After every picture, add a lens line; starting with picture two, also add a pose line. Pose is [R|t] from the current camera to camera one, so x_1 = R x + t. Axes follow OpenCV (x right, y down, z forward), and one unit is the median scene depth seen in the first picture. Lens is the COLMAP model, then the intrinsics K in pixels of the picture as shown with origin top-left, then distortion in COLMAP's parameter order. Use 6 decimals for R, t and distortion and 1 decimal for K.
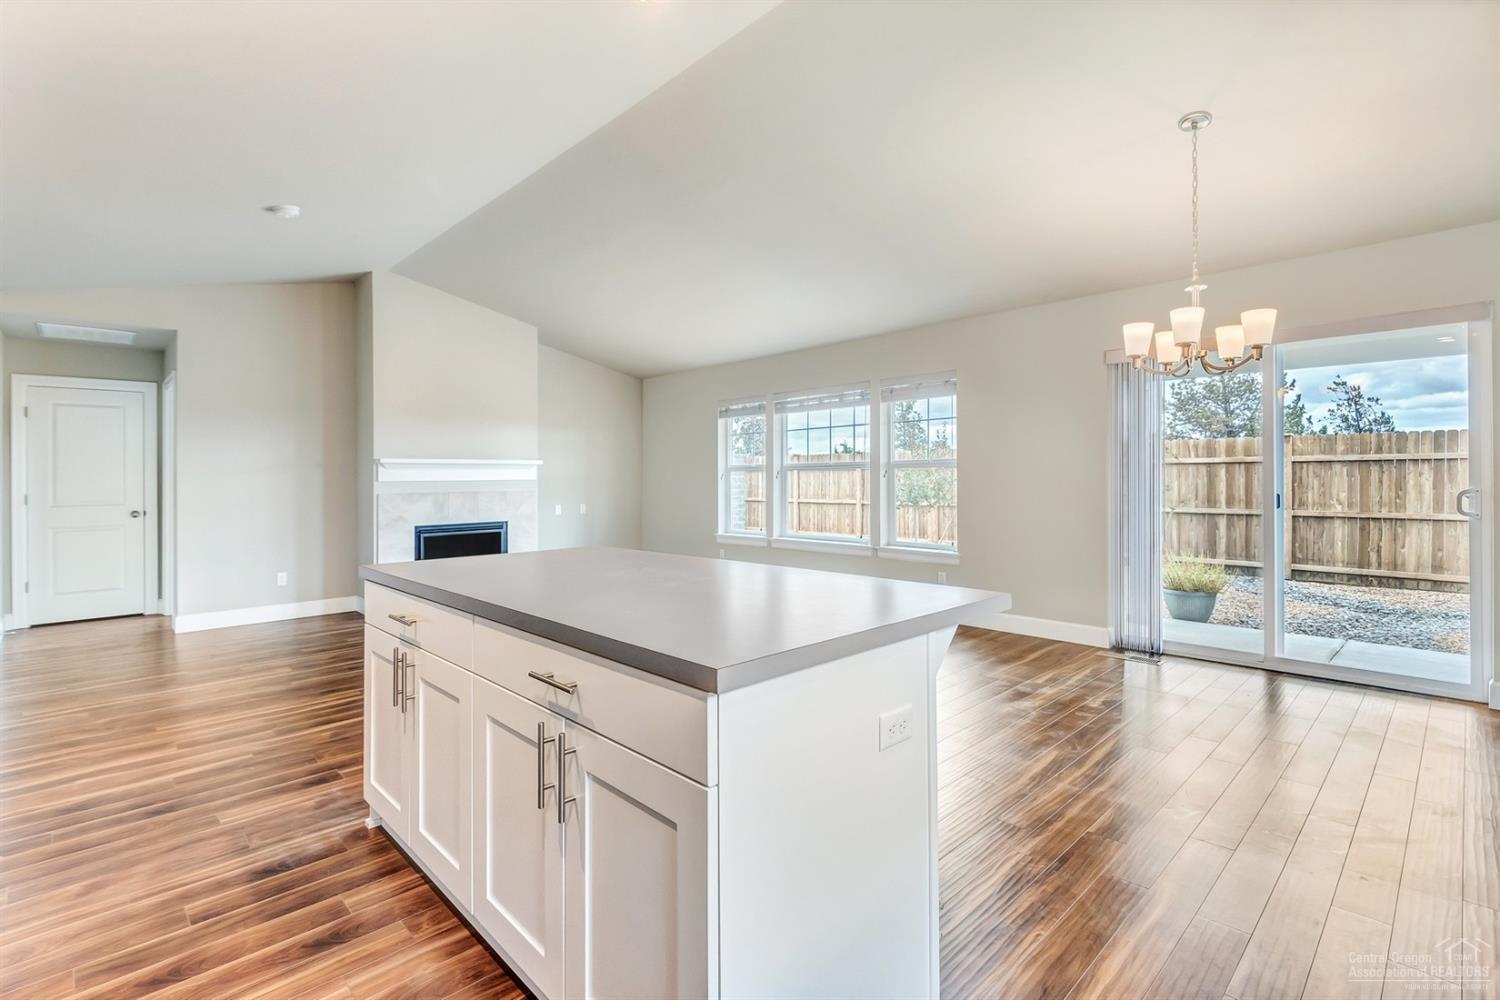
lens RADIAL K [[702.1, 0, 761.3], [0, 702.1, 488.2], [0, 0, 1]] dist [0.024611, -0.008896]
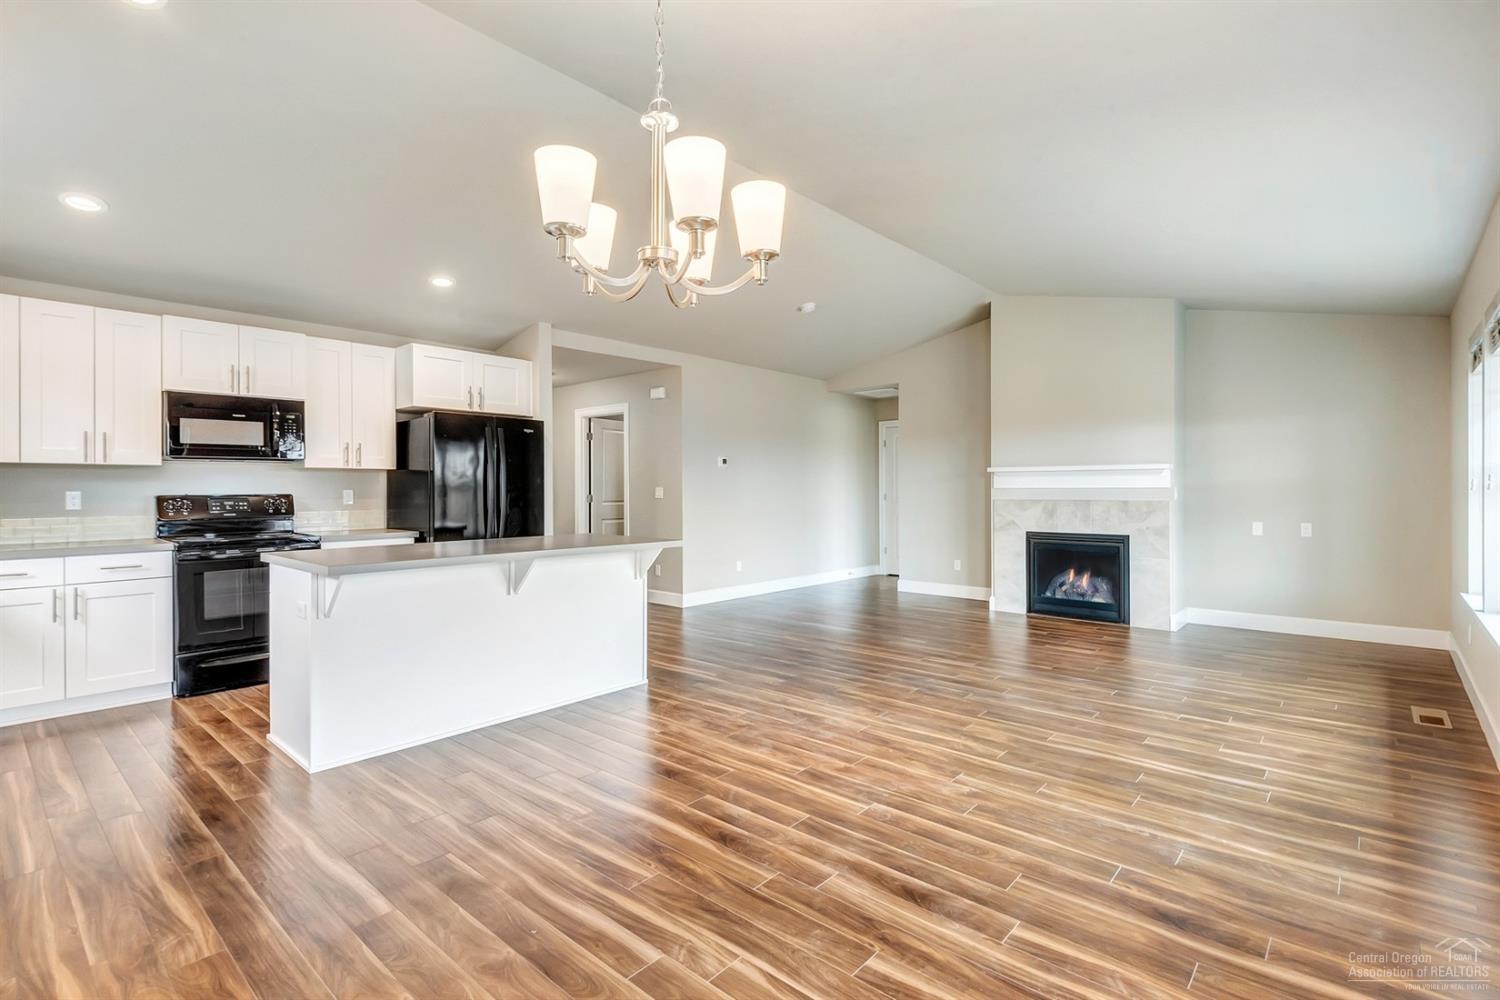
lens RADIAL K [[702.1, 0, 722.6], [0, 702.1, 493.4], [0, 0, 1]] dist [0.024611, -0.008896]
pose [[0.049335, 0.017123, -0.998636, 0.339352], [-0.013599, 0.999772, 0.016470, -0.008934], [0.998690, 0.012768, 0.049557, 0.309516]]
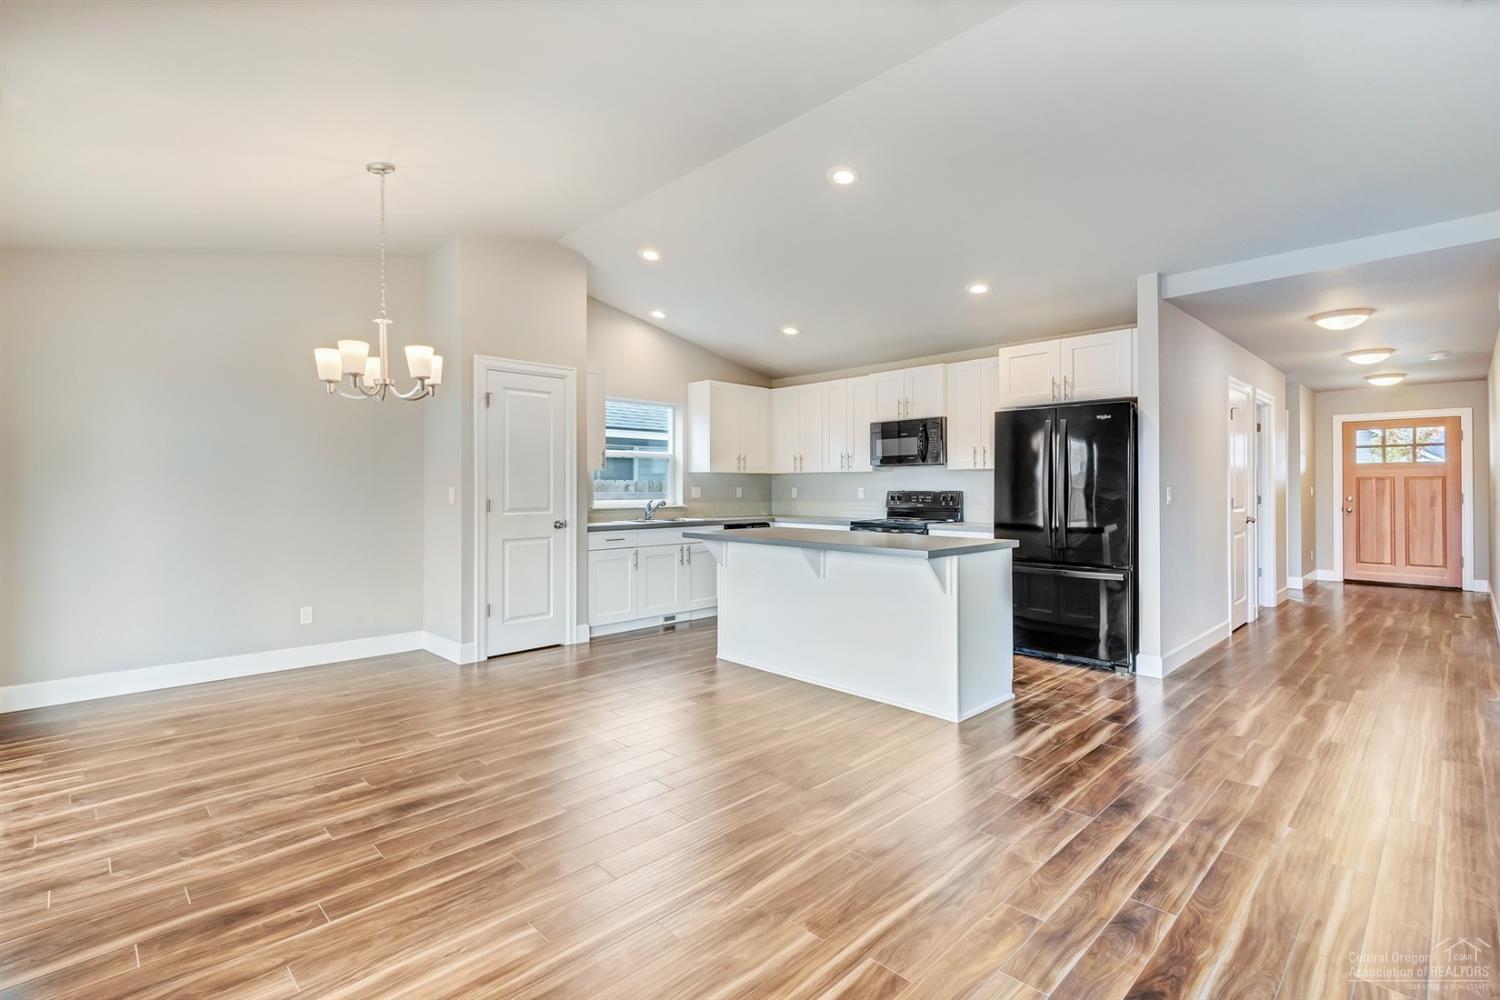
lens RADIAL K [[702.1, 0, 762.0], [0, 702.1, 480.6], [0, 0, 1]] dist [0.024611, -0.008896]
pose [[-0.999923, 0.011530, -0.004561, 0.008840], [0.011507, 0.999922, 0.004879, -0.009945], [0.004617, 0.004827, -0.999978, 0.638702]]
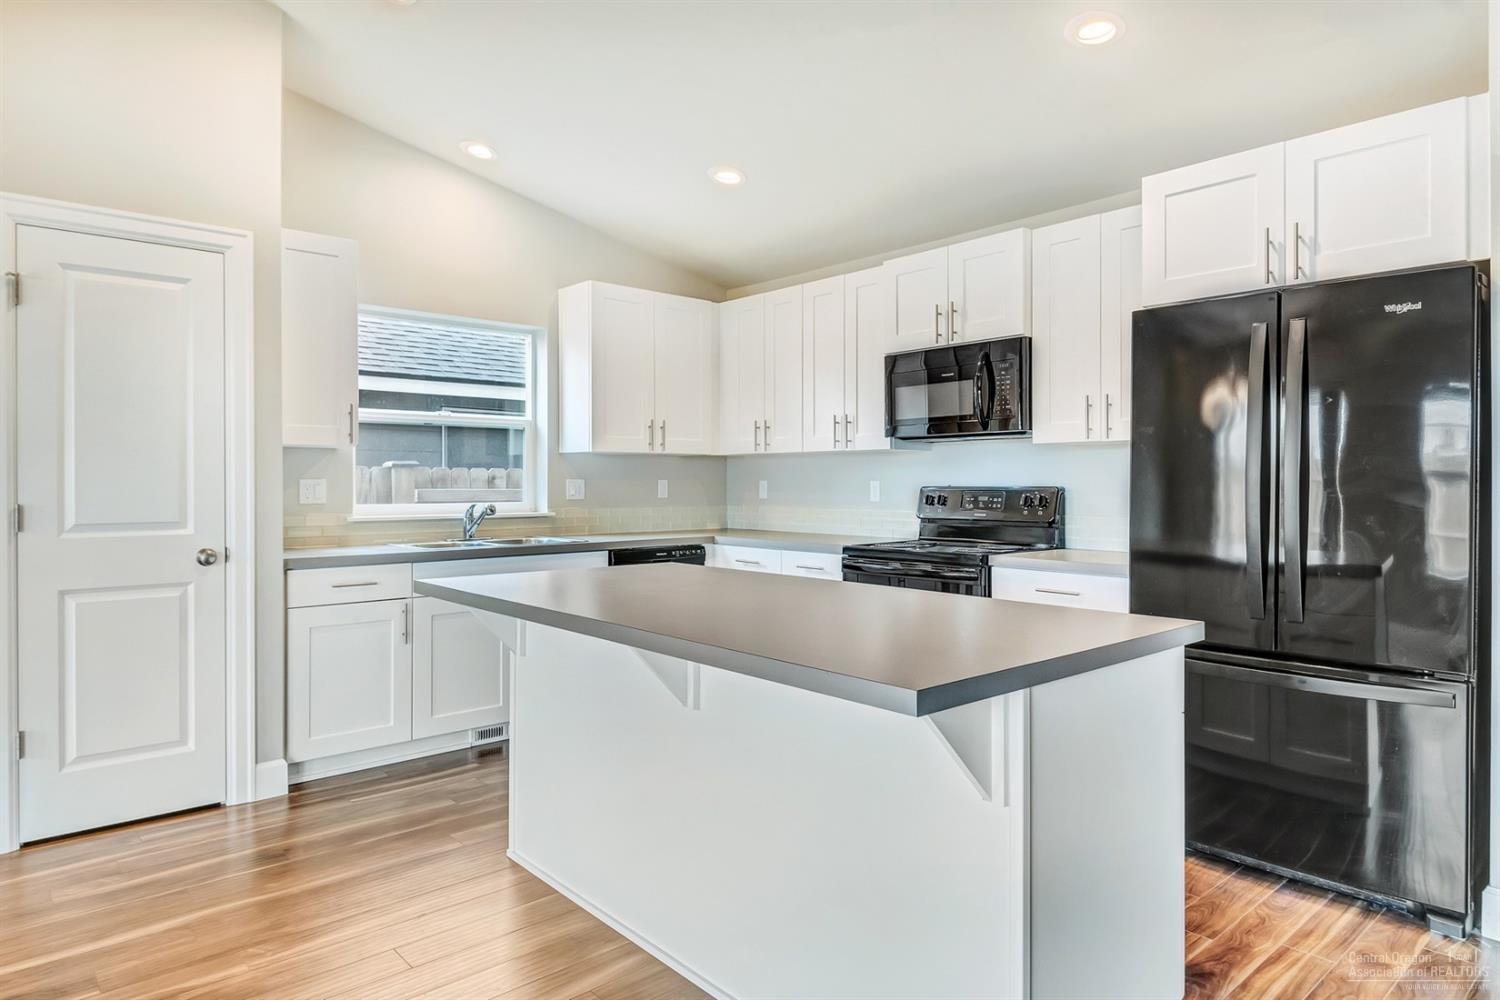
lens RADIAL K [[918.3, 0, 770.4], [0, 918.3, 481.8], [0, 0, 1]] dist [0.007626, -0.001402]
pose [[-0.999060, 0.011278, 0.041865, -0.056104], [0.011938, 0.999808, 0.015551, -0.006097], [-0.041682, 0.016037, -0.999002, 0.436288]]
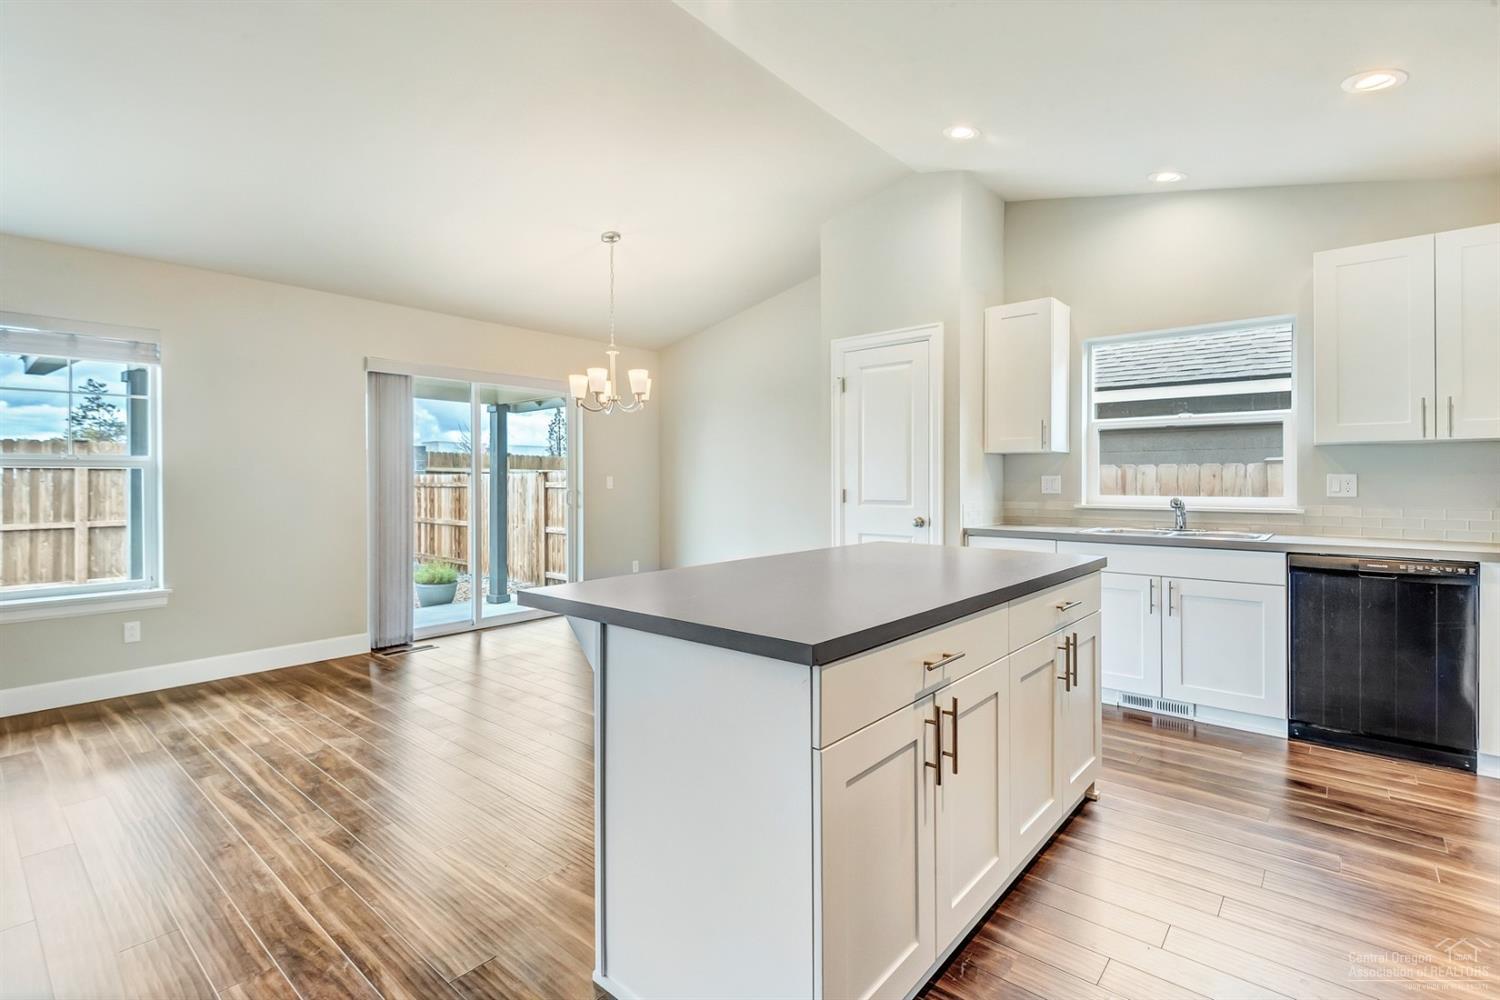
lens RADIAL K [[702.1, 0, 714.3], [0, 702.1, 490.1], [0, 0, 1]] dist [0.024611, -0.008896]
pose [[-0.059134, -0.006392, 0.998230, -0.258324], [0.018835, 0.999794, 0.007518, -0.001540], [-0.998072, 0.019246, -0.059001, 0.265486]]
